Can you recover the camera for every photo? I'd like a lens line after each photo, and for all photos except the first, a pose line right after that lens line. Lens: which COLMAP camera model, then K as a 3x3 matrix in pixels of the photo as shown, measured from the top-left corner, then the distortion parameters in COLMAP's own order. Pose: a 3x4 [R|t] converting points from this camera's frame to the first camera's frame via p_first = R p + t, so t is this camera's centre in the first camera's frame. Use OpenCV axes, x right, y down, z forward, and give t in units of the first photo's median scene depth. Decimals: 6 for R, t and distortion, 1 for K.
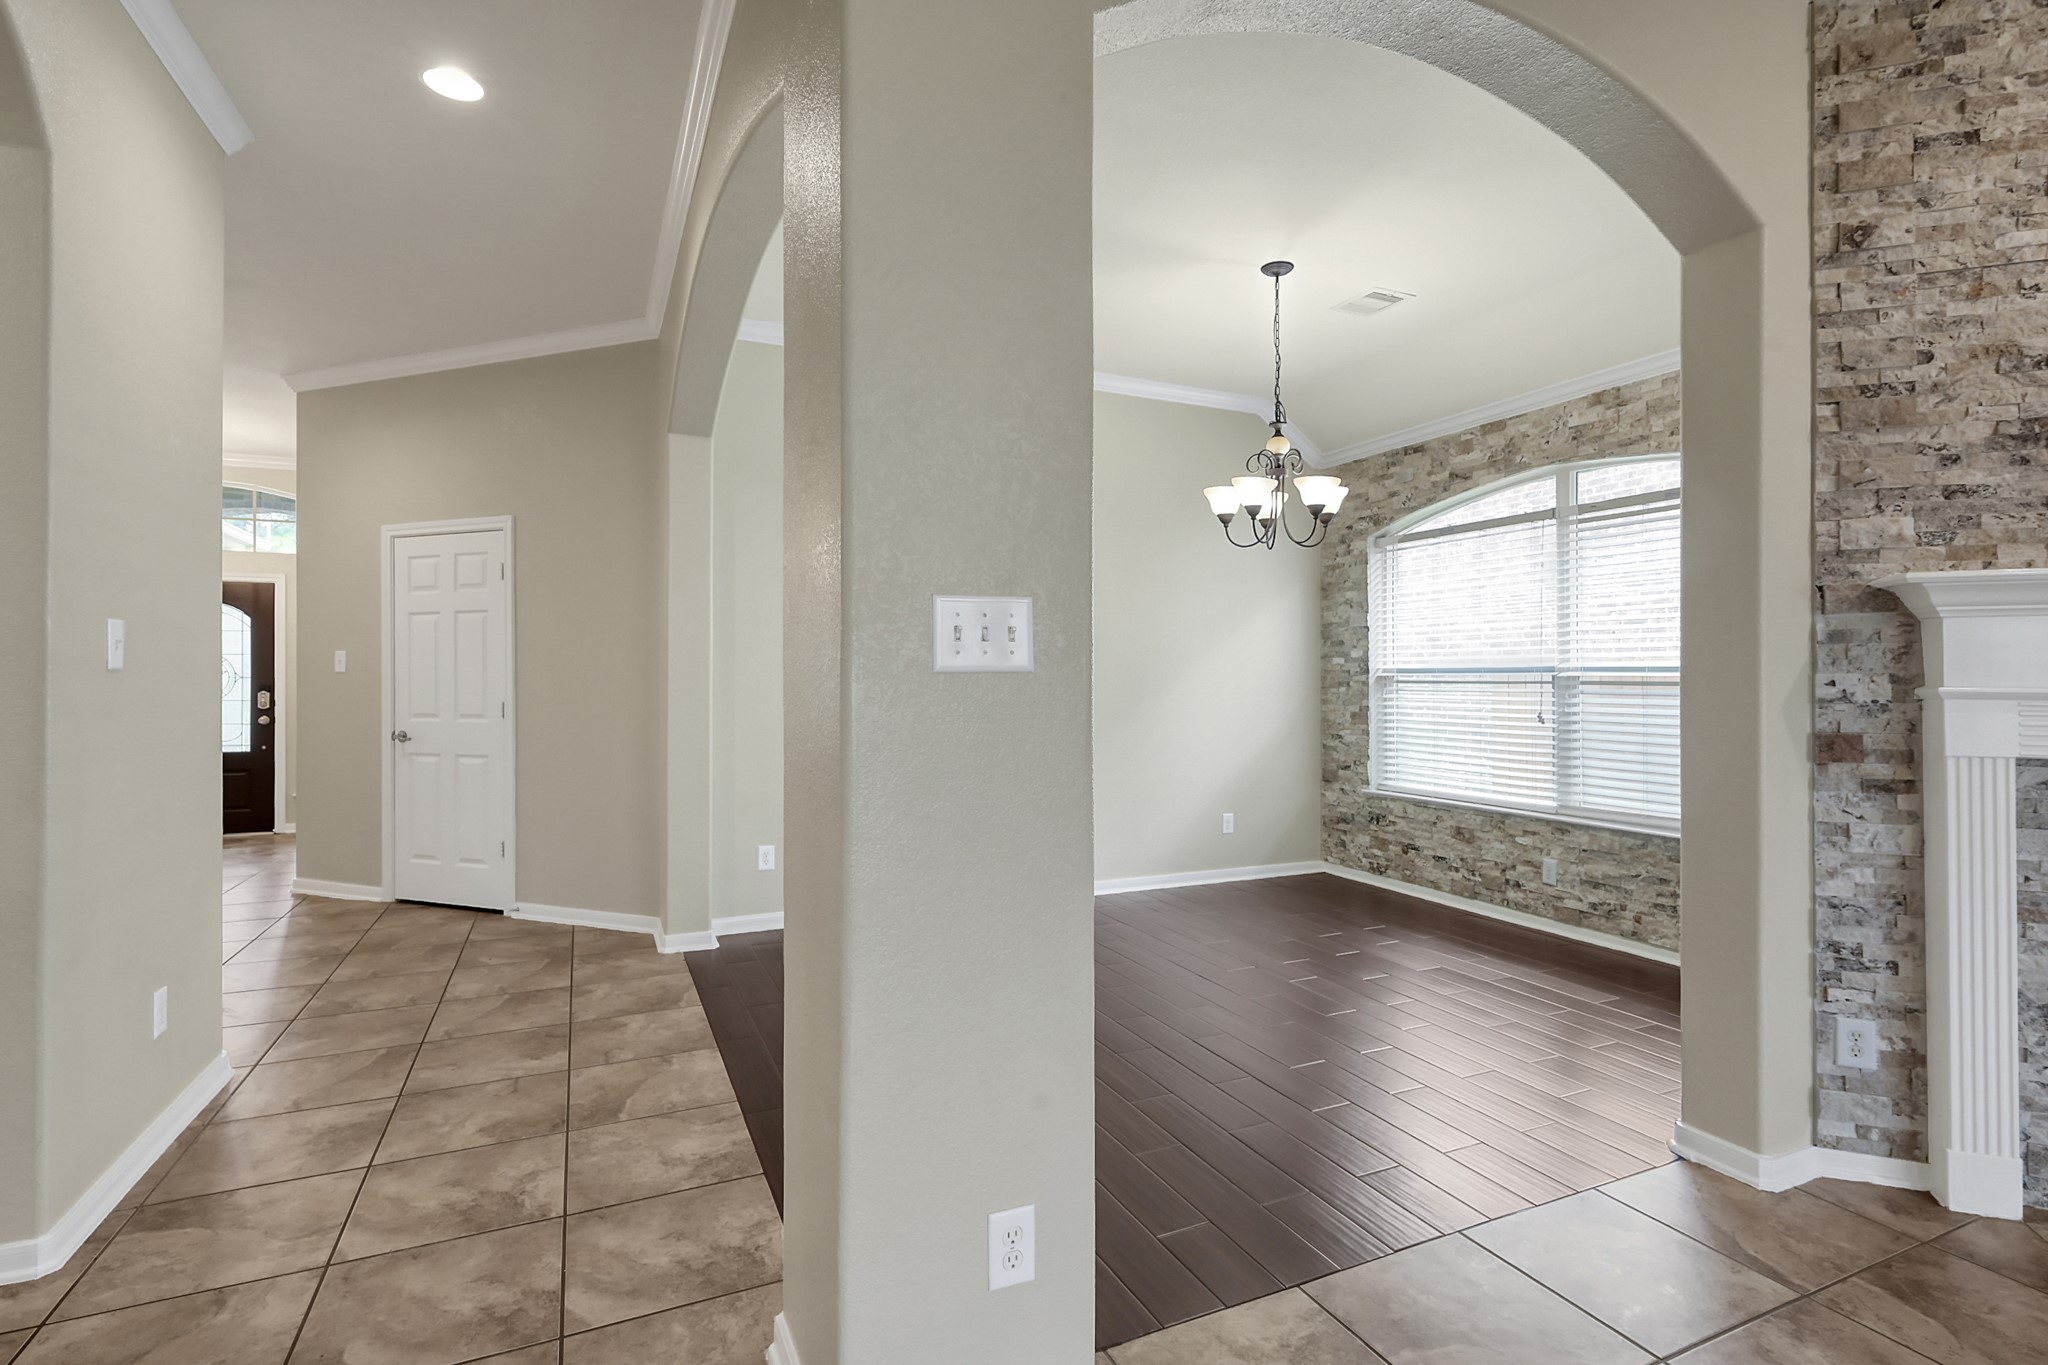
lens RADIAL K [[957.0, 0, 1010.3], [0, 957.0, 670.0], [0, 0, 1]] dist [0.015658, -0.005267]
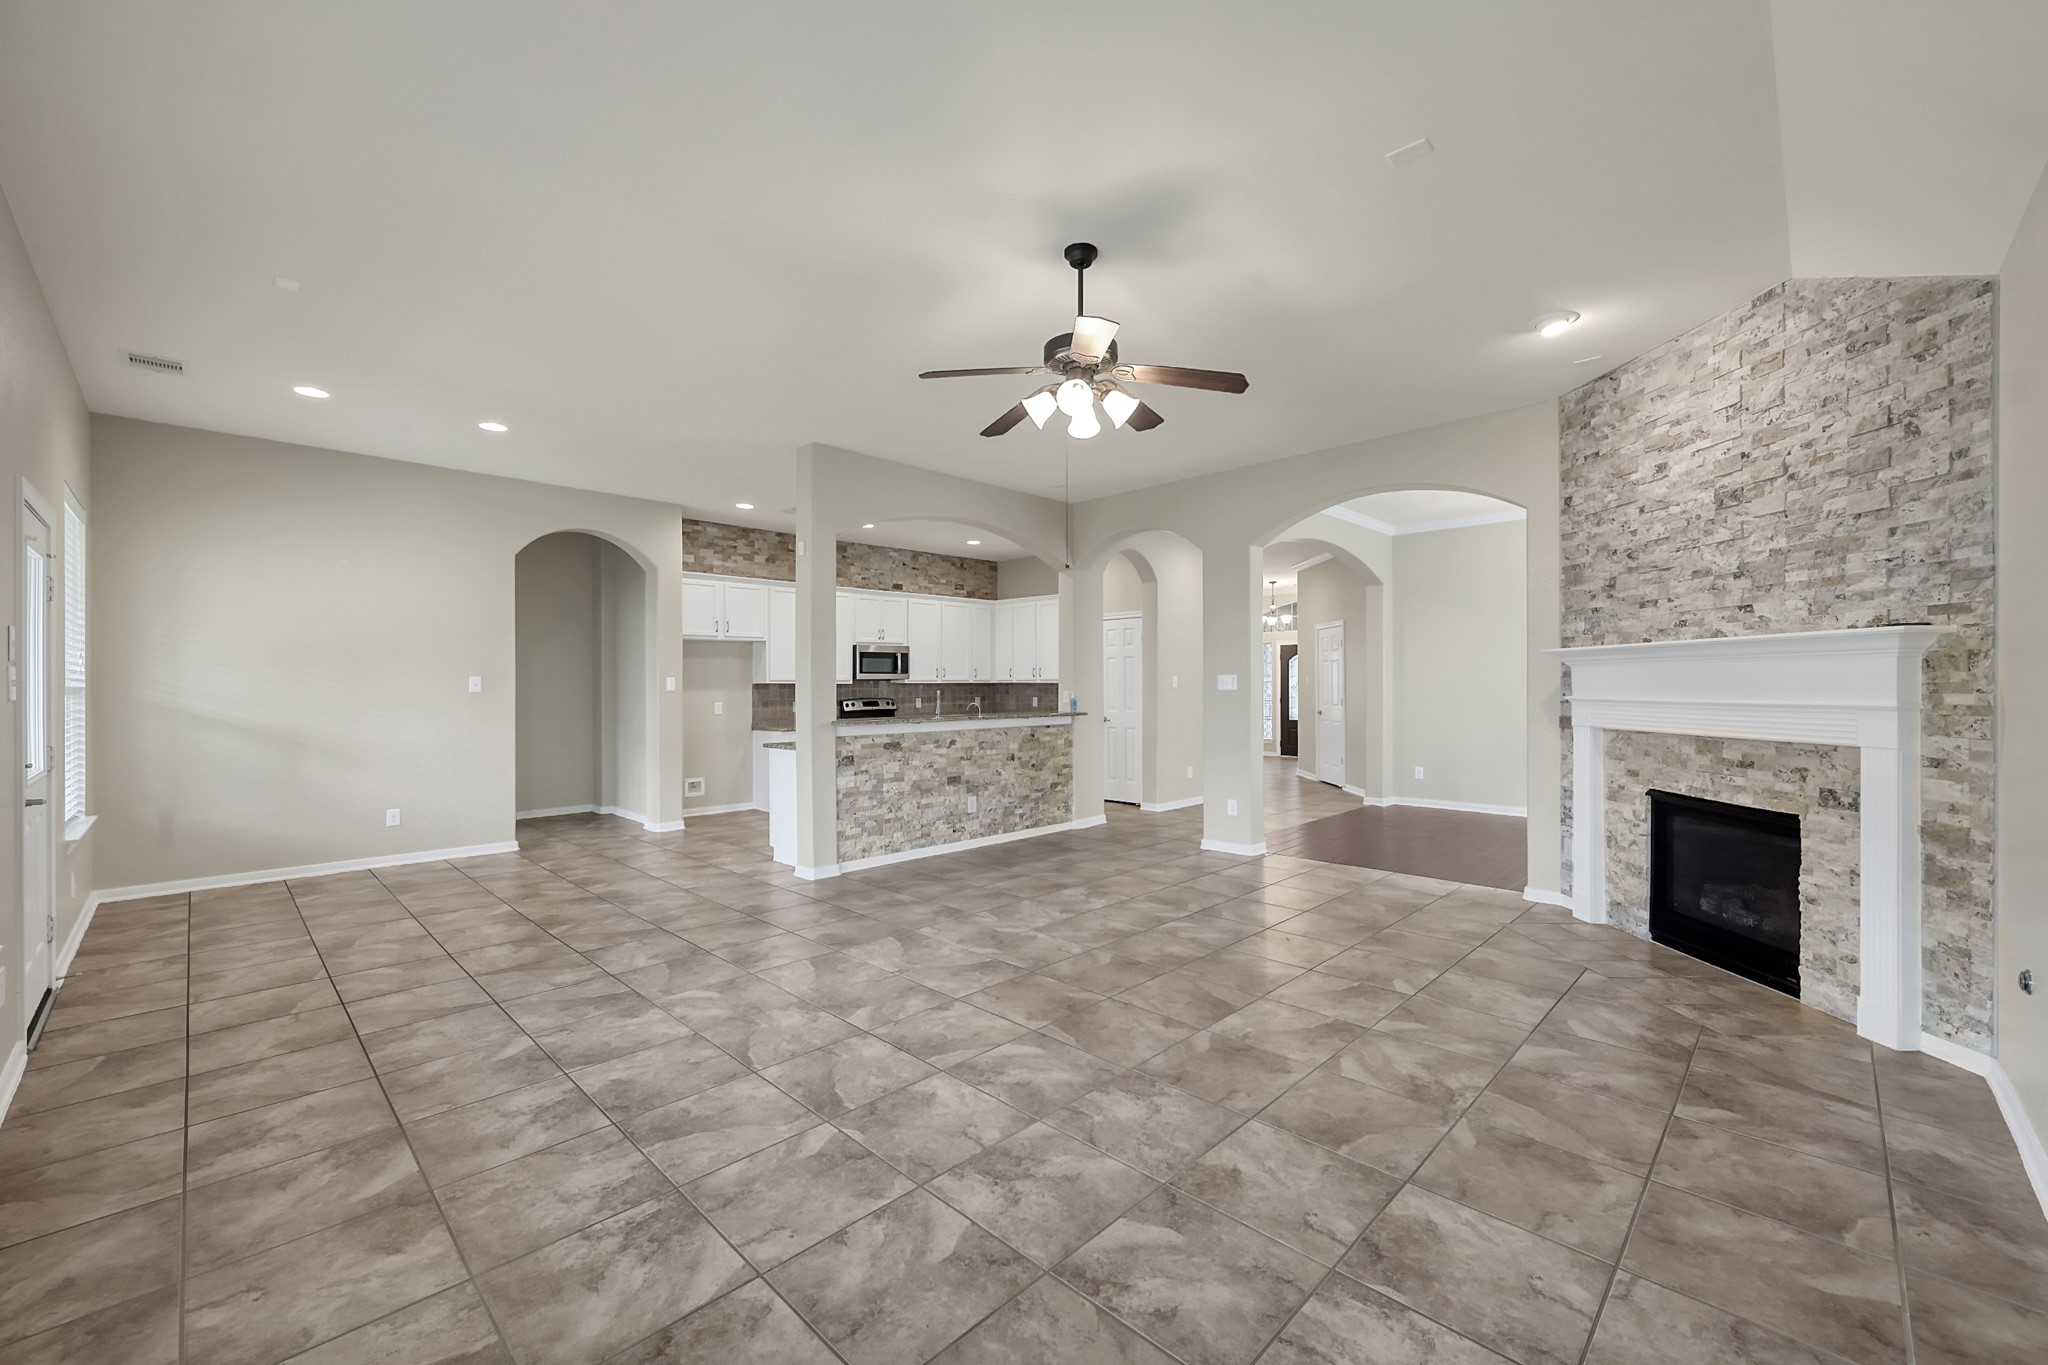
lens RADIAL K [[827.6, 0, 1039.4], [0, 827.6, 675.5], [0, 0, 1]] dist [0.000270, 0.001715]
pose [[0.355342, -0.012445, -0.934654, 1.143033], [0.012792, 0.999882, -0.008450, -0.015784], [0.934649, -0.008953, 0.355459, -0.448177]]
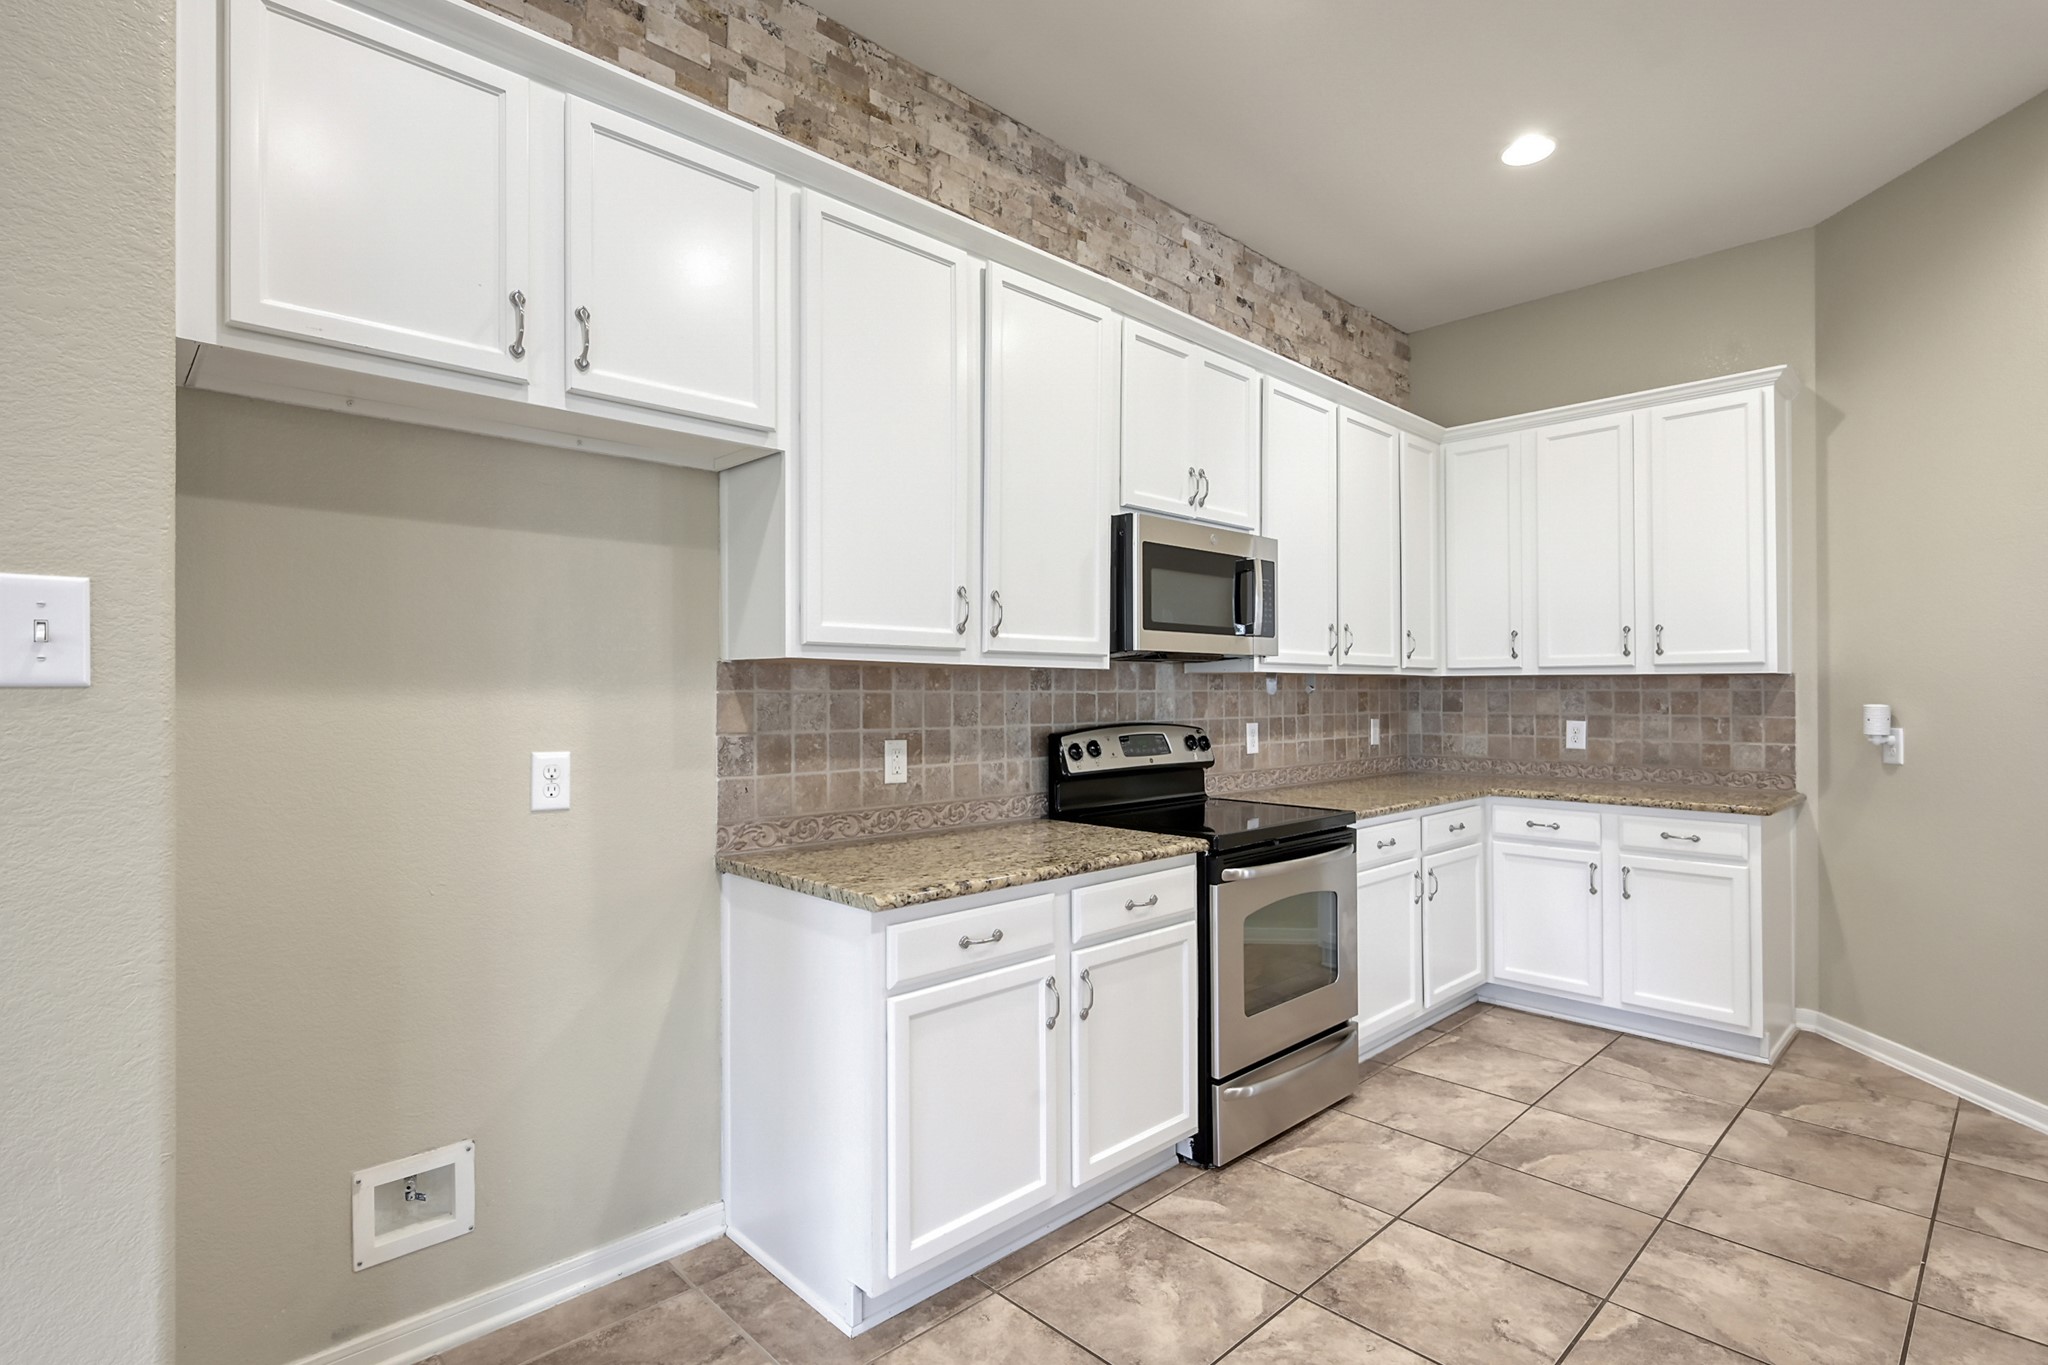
lens RADIAL K [[981.6, 0, 1032.8], [0, 981.6, 698.3], [0, 0, 1]] dist [-0.001531, 0.000576]
pose [[0.346956, 0.000814, -0.937881, -0.304988], [0.006954, 0.999970, 0.003440, -0.003146], [0.937856, -0.007715, 0.346940, -0.414448]]
